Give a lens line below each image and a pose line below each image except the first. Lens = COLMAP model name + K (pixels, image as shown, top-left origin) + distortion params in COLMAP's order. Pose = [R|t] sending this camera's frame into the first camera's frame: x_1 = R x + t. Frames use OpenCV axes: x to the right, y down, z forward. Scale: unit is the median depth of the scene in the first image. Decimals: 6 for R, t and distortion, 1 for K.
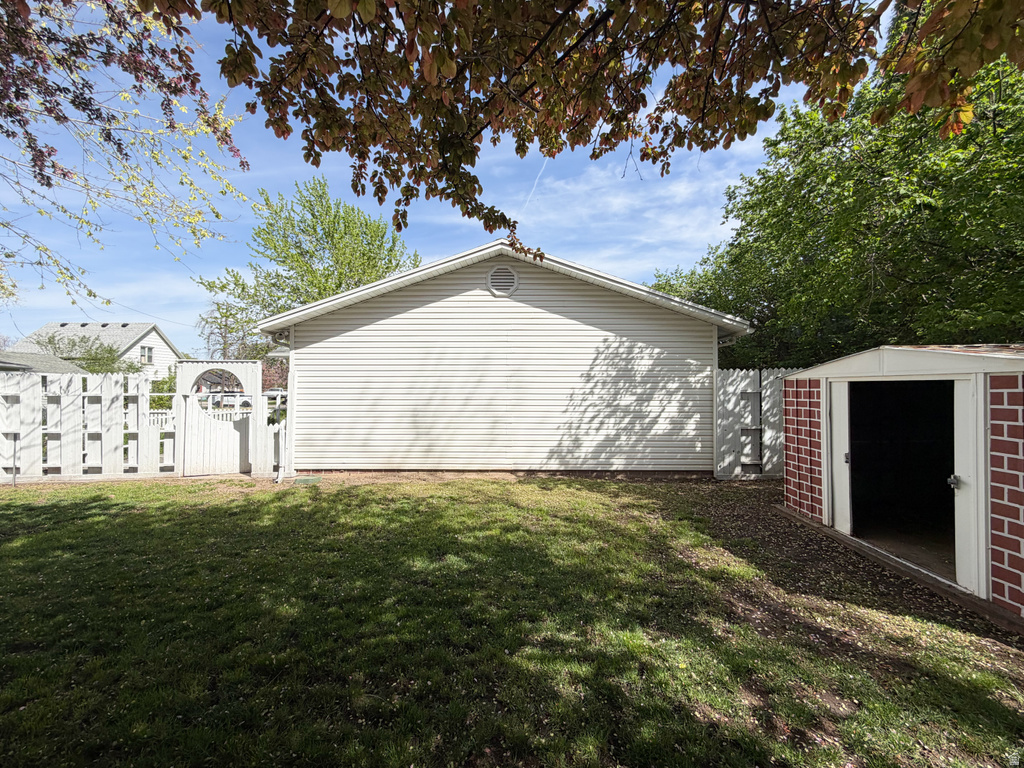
lens RADIAL K [[439.4, 0, 510.7], [0, 439.4, 384.6], [0, 0, 1]] dist [0.007785, -0.000704]
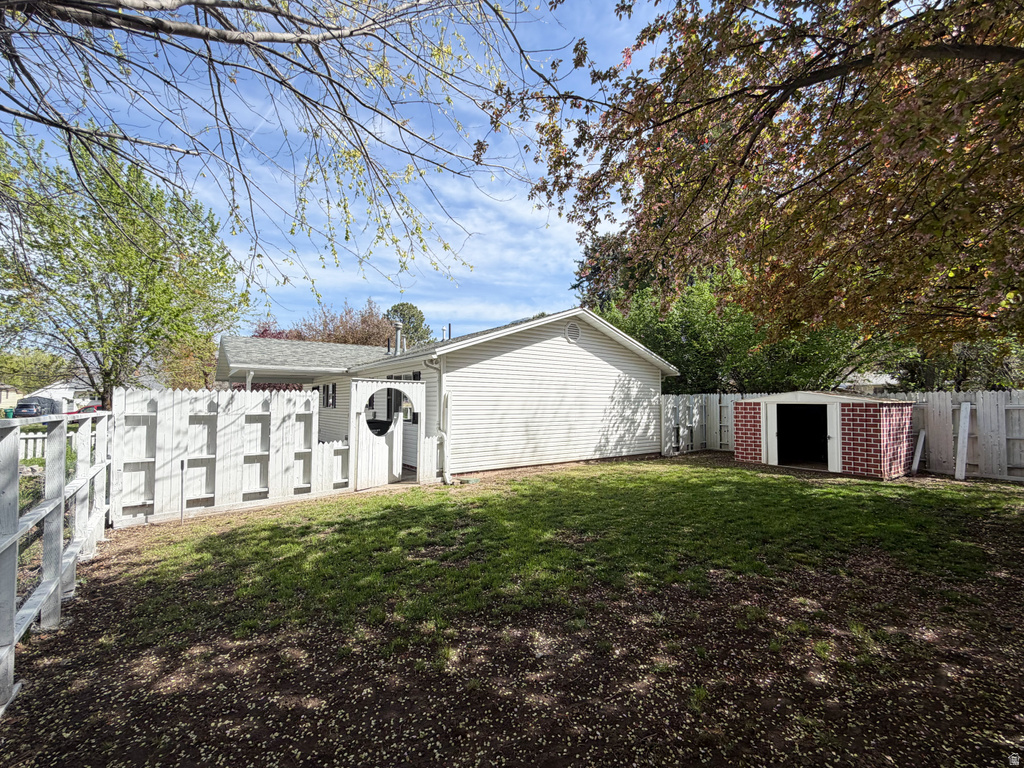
lens RADIAL K [[439.4, 0, 512.9], [0, 439.4, 386.9], [0, 0, 1]] dist [0.007785, -0.000704]
pose [[0.799622, 0.023379, 0.600049, -1.100064], [-0.008201, 0.999574, -0.028017, -0.011439], [-0.600448, 0.017482, 0.799473, -0.059093]]
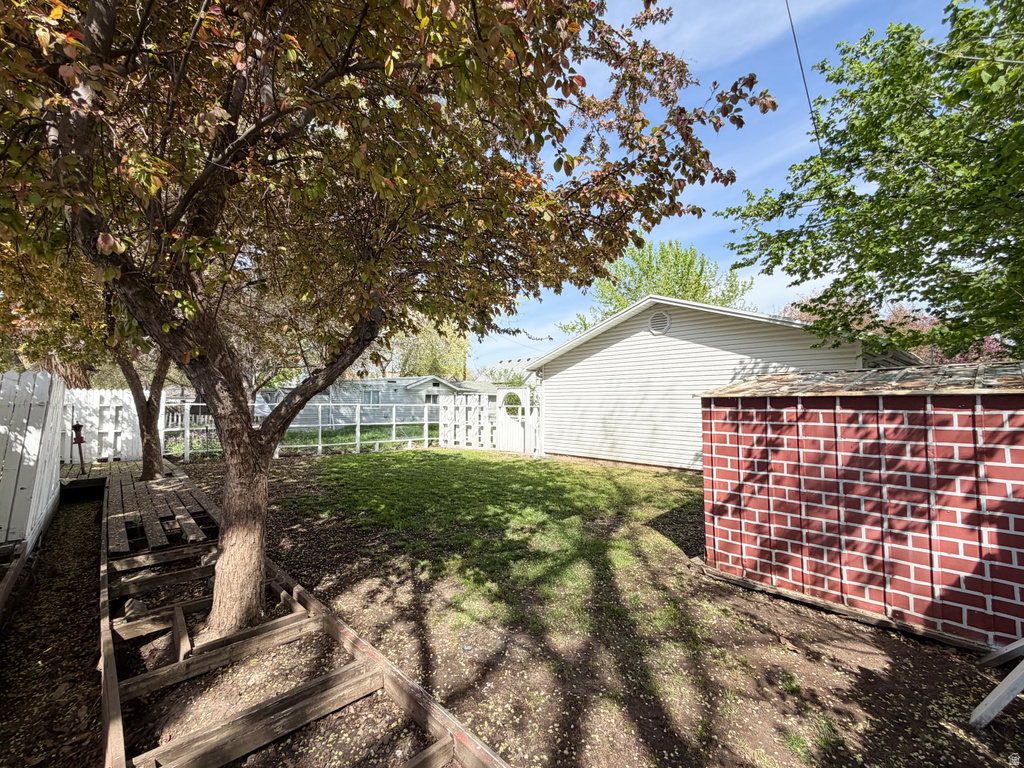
lens RADIAL K [[439.4, 0, 519.0], [0, 439.4, 388.9], [0, 0, 1]] dist [0.007785, -0.000704]
pose [[0.699480, -0.020739, -0.714351, 0.653045], [0.007178, 0.999732, -0.021995, -0.010534], [0.714616, 0.010258, 0.699442, -0.237609]]
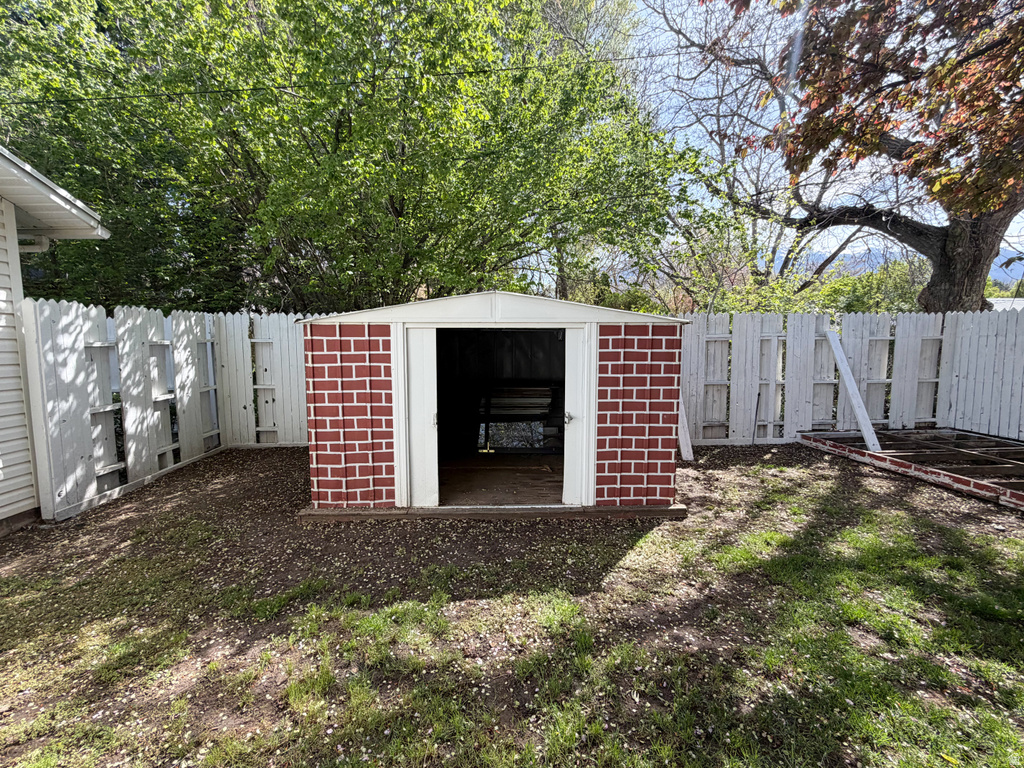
lens RADIAL K [[439.4, 0, 512.5], [0, 439.4, 384.6], [0, 0, 1]] dist [0.007785, -0.000704]
pose [[-0.057247, -0.089898, 0.994304, -0.046095], [-0.002229, 0.995947, 0.089918, 0.013760], [-0.998358, 0.002931, -0.057215, 0.511738]]
